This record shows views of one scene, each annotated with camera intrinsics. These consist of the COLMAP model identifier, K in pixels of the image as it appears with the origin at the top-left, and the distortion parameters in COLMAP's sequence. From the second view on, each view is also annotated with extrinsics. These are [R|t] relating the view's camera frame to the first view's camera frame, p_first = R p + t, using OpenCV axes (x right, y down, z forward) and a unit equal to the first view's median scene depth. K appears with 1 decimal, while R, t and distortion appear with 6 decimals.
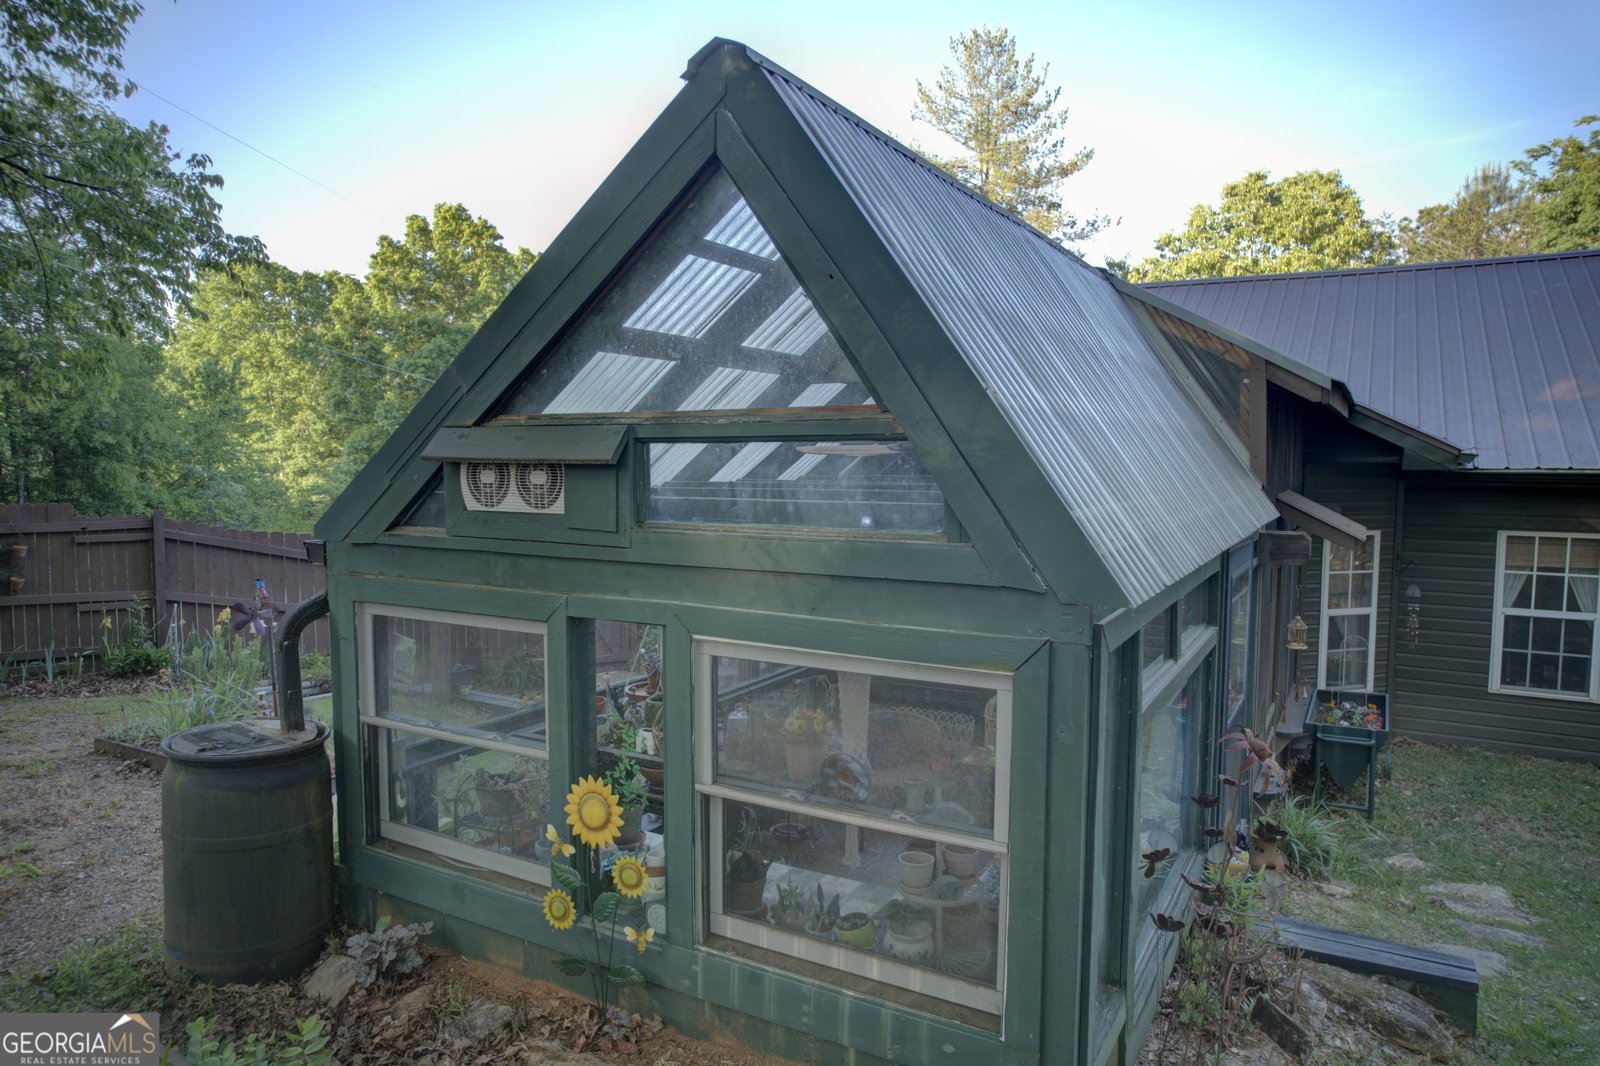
lens RADIAL K [[1031.1, 0, 801.7], [0, 1031.1, 538.5], [0, 0, 1]] dist [-0.092221, 0.102086]
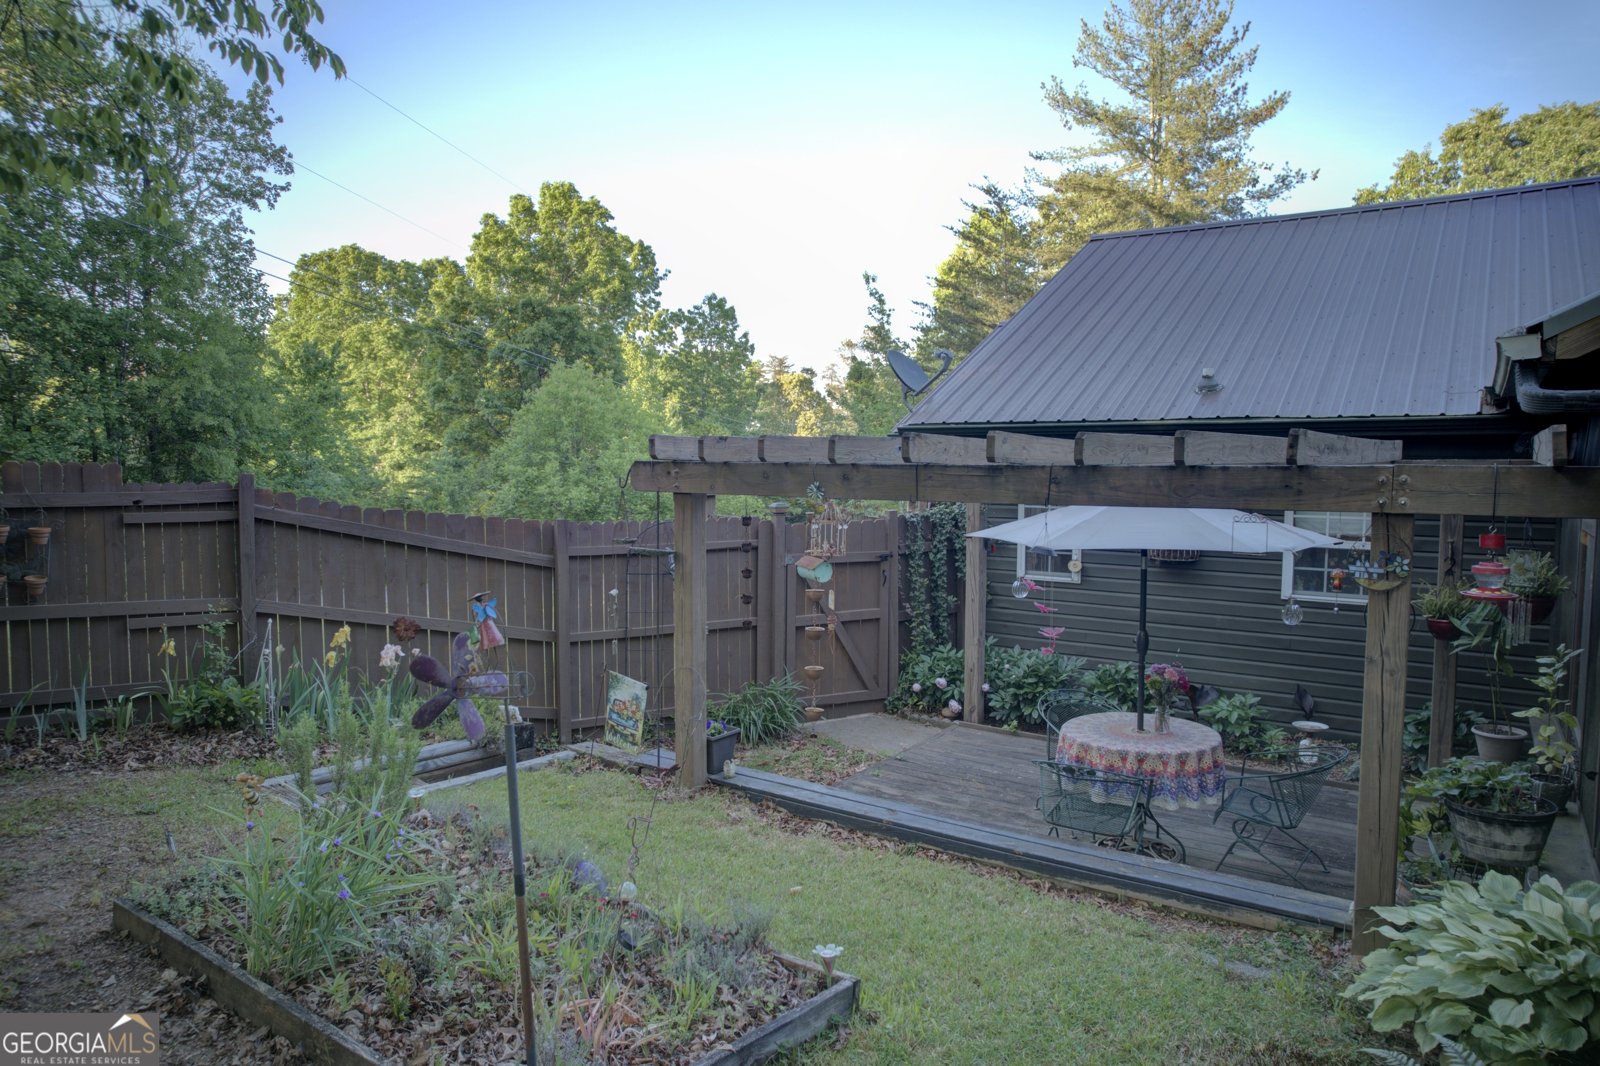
lens RADIAL K [[1021.8, 0, 801.0], [0, 1021.8, 533.4], [0, 0, 1]] dist [-0.068006, 0.062432]
pose [[0.997381, 0.005139, -0.072139, -0.066170], [-0.005508, 0.999973, -0.004909, 0.003148], [0.072112, 0.005294, 0.997383, 0.107480]]
